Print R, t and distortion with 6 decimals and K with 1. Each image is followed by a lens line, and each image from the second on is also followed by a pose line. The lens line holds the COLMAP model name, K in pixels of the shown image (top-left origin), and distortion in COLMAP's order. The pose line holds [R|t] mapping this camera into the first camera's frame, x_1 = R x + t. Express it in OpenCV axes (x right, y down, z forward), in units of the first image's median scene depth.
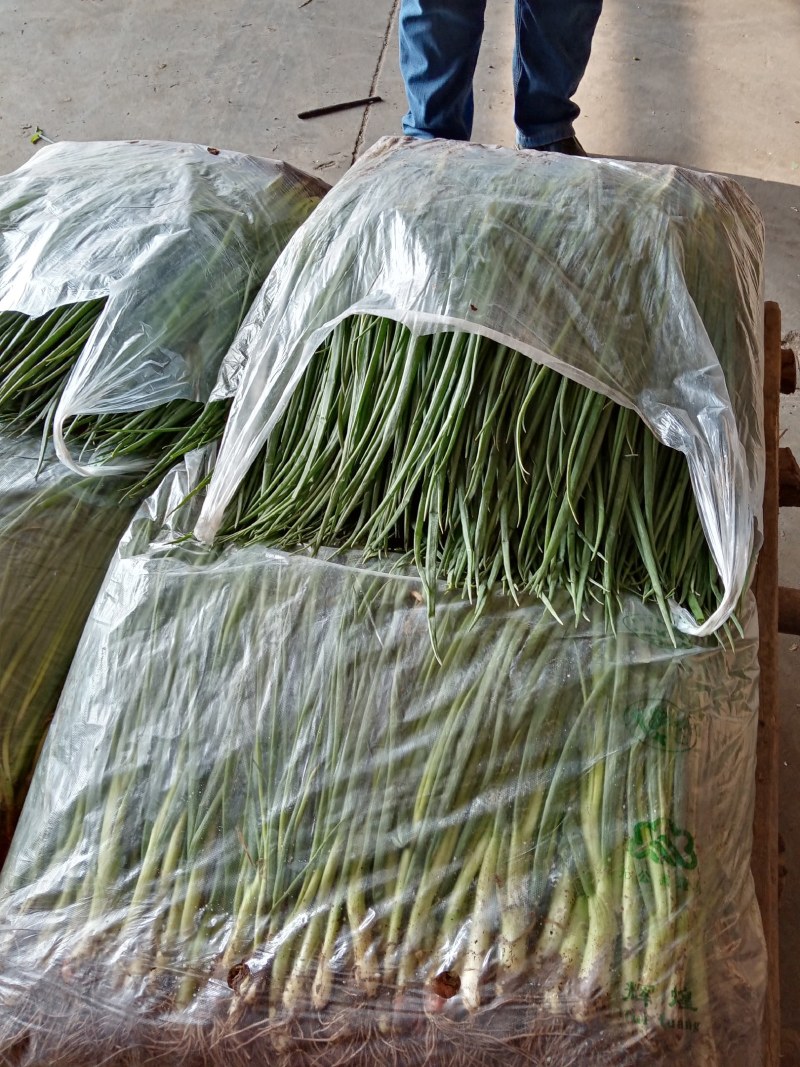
lens RADIAL K [[843.9, 0, 401.1], [0, 843.9, 534.4], [0, 0, 1]] dist [0.056408, -0.113696]
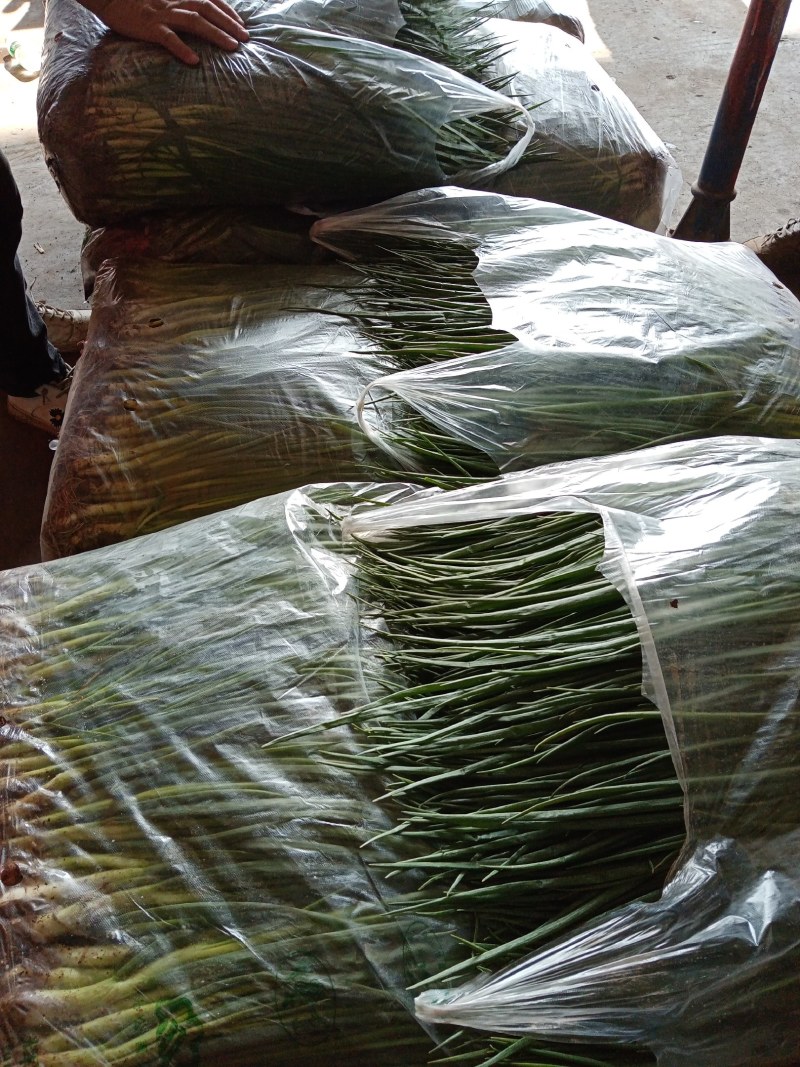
lens RADIAL K [[843.9, 0, 401.1], [0, 843.9, 534.4], [0, 0, 1]] dist [0.056408, -0.113696]
pose [[0.410344, 0.730447, -0.545954, 0.489681], [-0.759142, 0.605335, 0.239317, -0.377860], [0.505293, 0.316254, 0.802909, 0.164195]]
